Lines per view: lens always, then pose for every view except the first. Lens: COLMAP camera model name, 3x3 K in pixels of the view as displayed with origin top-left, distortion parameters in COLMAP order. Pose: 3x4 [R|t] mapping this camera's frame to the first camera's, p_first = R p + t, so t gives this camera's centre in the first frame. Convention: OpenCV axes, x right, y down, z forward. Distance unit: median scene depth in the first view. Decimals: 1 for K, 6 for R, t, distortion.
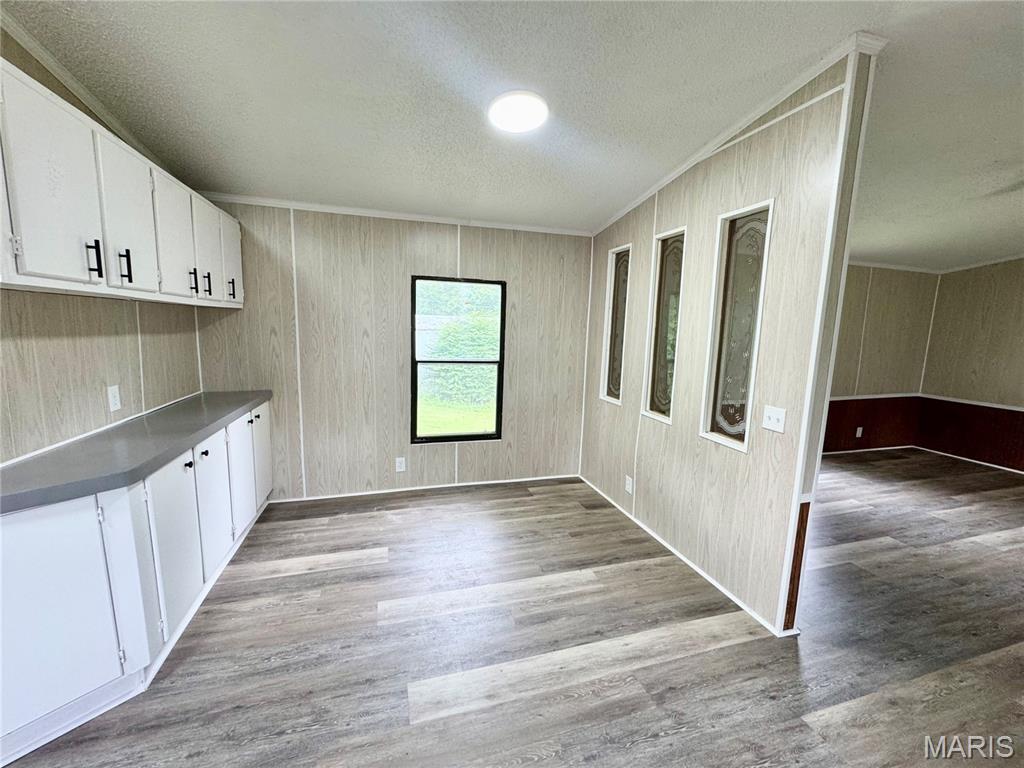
lens RADIAL K [[408.7, 0, 512.3], [0, 408.7, 383.7], [0, 0, 1]] dist [-0.000581, -0.000764]
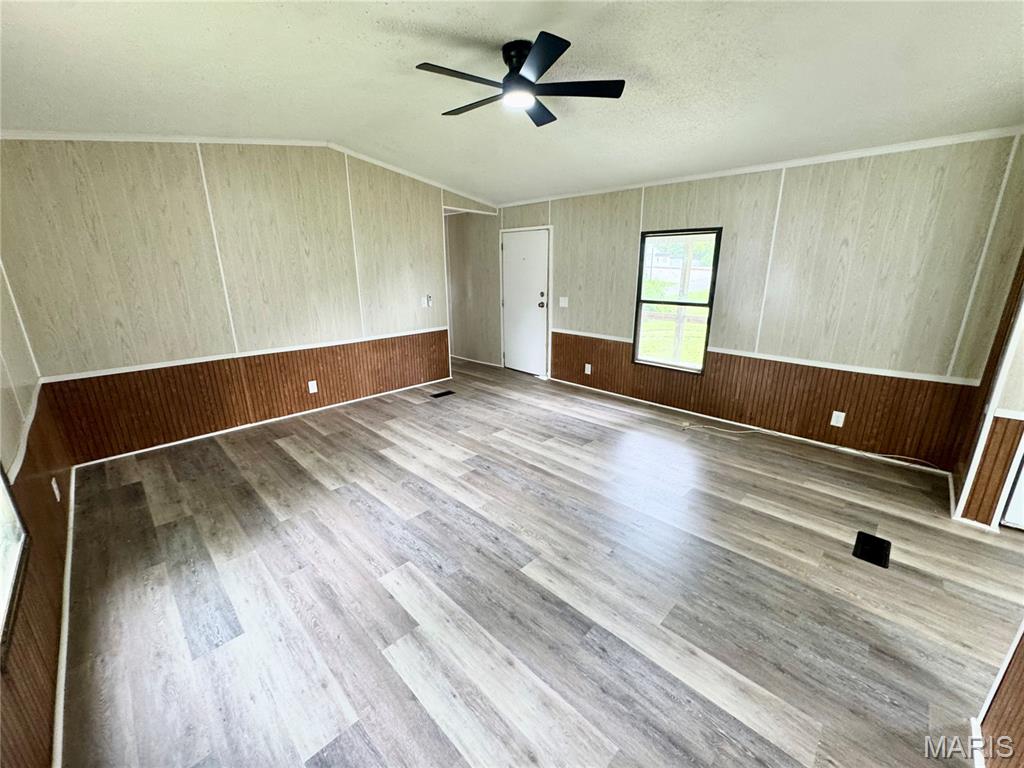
lens RADIAL K [[408.7, 0, 503.8], [0, 408.7, 383.7], [0, 0, 1]] dist [-0.000581, -0.000764]
pose [[-0.470758, -0.267653, 0.840684, 0.370004], [0.119177, 0.924848, 0.361184, -0.137886], [-0.874176, 0.270221, -0.403482, 1.019389]]
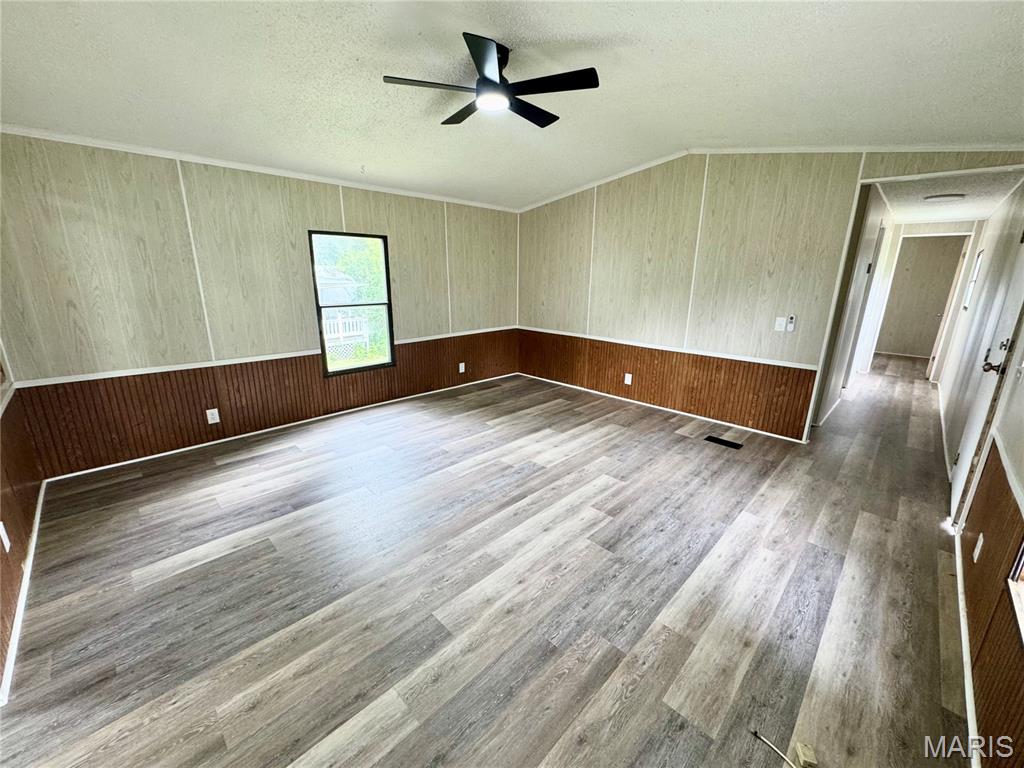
lens RADIAL K [[408.7, 0, 519.5], [0, 408.7, 384.0], [0, 0, 1]] dist [-0.000581, -0.000764]
pose [[0.875338, -0.141398, 0.462374, 0.695460], [0.080596, 0.985575, 0.148818, 0.022345], [-0.476747, -0.093000, 0.874107, 0.015916]]
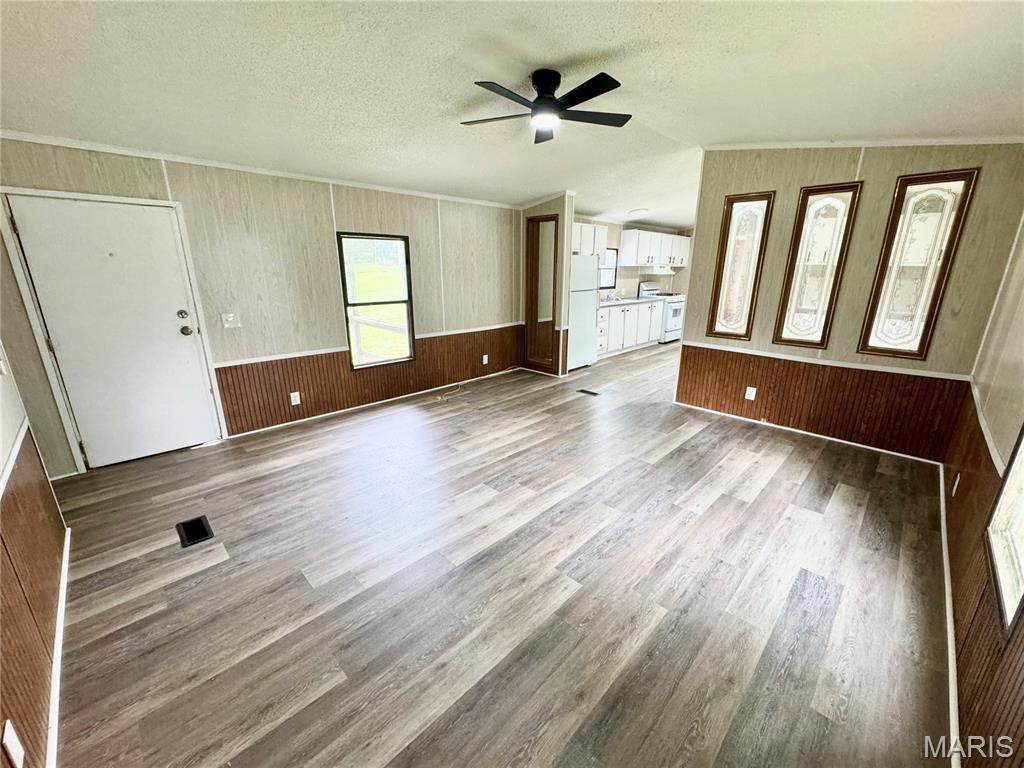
lens RADIAL K [[408.7, 0, 519.6], [0, 408.7, 382.0], [0, 0, 1]] dist [-0.000581, -0.000764]
pose [[-0.874858, 0.104202, -0.473038, 1.426766], [-0.094345, 0.921226, 0.377415, -0.158379], [0.475102, 0.374813, -0.796111, 1.341831]]
